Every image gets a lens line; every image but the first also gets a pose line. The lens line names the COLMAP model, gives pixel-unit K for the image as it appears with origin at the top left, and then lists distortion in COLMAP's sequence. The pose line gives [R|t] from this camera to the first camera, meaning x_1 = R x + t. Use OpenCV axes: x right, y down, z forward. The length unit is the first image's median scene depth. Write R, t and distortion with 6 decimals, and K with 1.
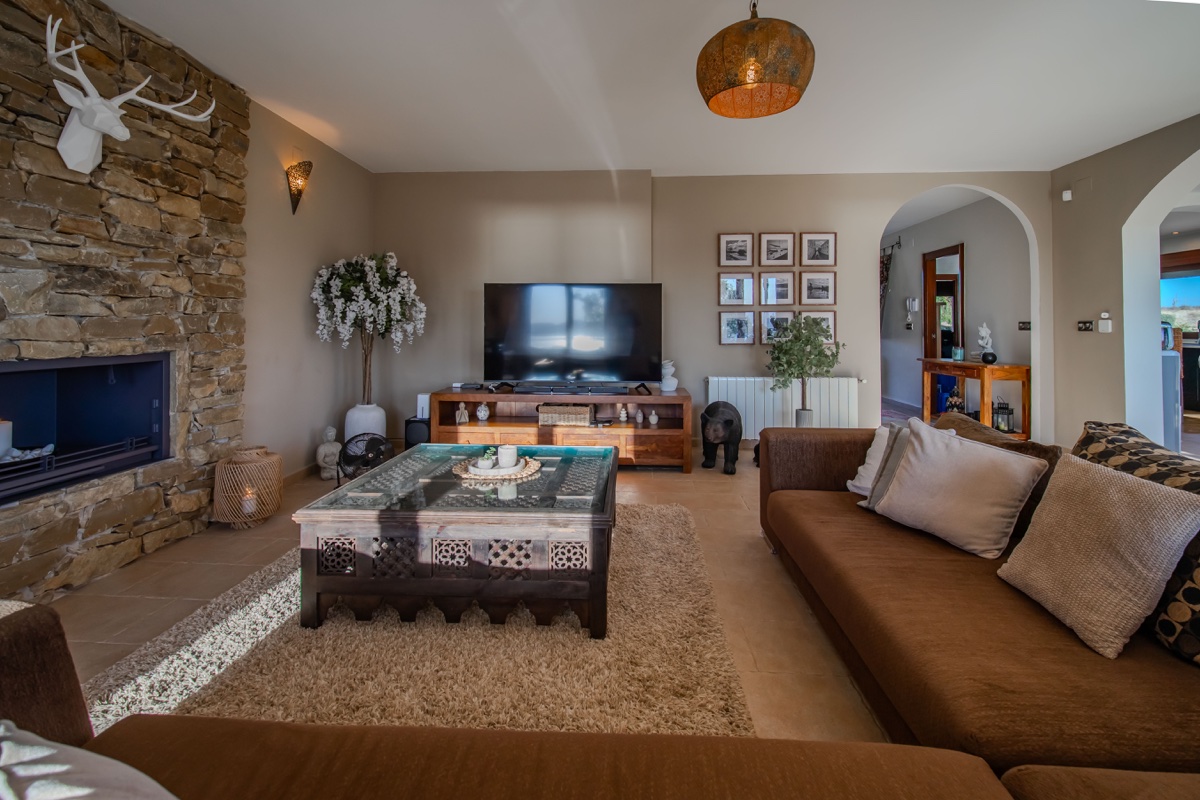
lens RADIAL K [[535.4, 0, 598.8], [0, 535.4, 315.0], [0, 0, 1]] dist [-0.001027, -0.000145]
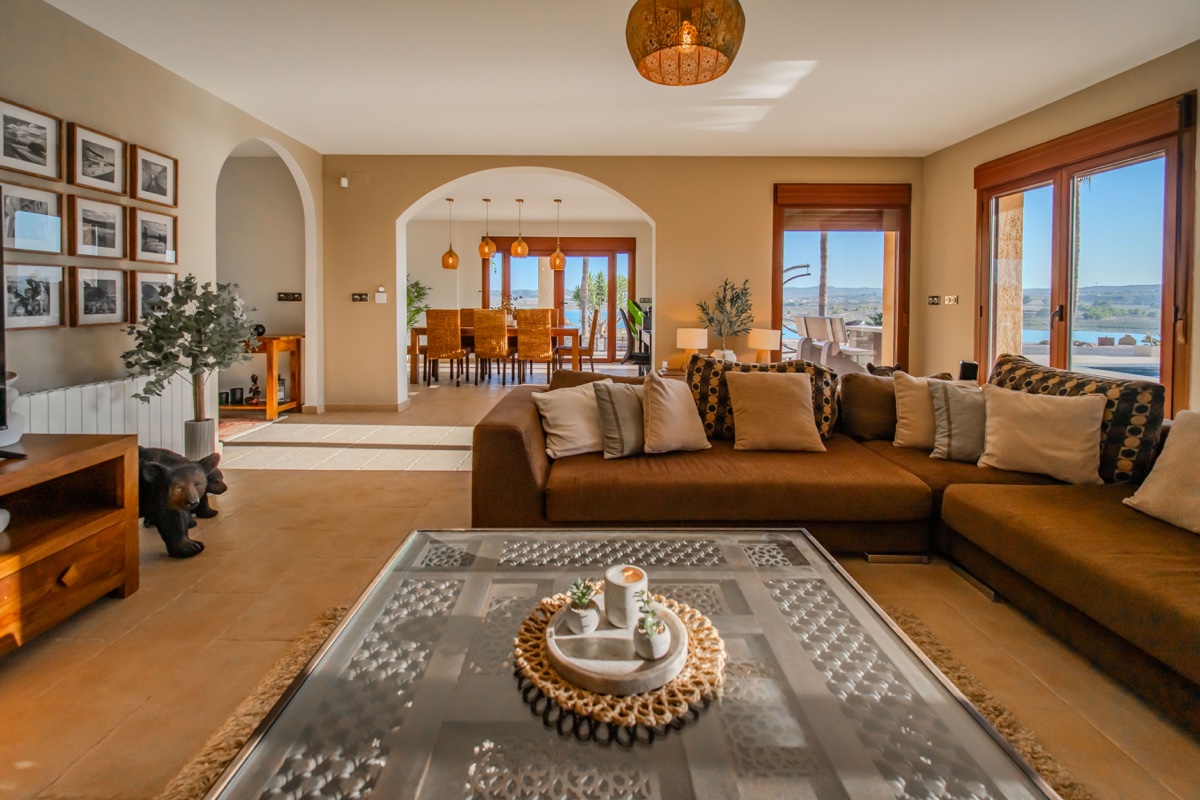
lens RADIAL K [[535.4, 0, 598.8], [0, 535.4, 315.0], [0, 0, 1]] dist [-0.001027, -0.000145]
pose [[-0.065578, -0.025827, 0.997513, -0.282324], [-0.028538, 0.999305, 0.023997, 0.014238], [-0.997439, -0.026894, -0.066269, 0.497644]]
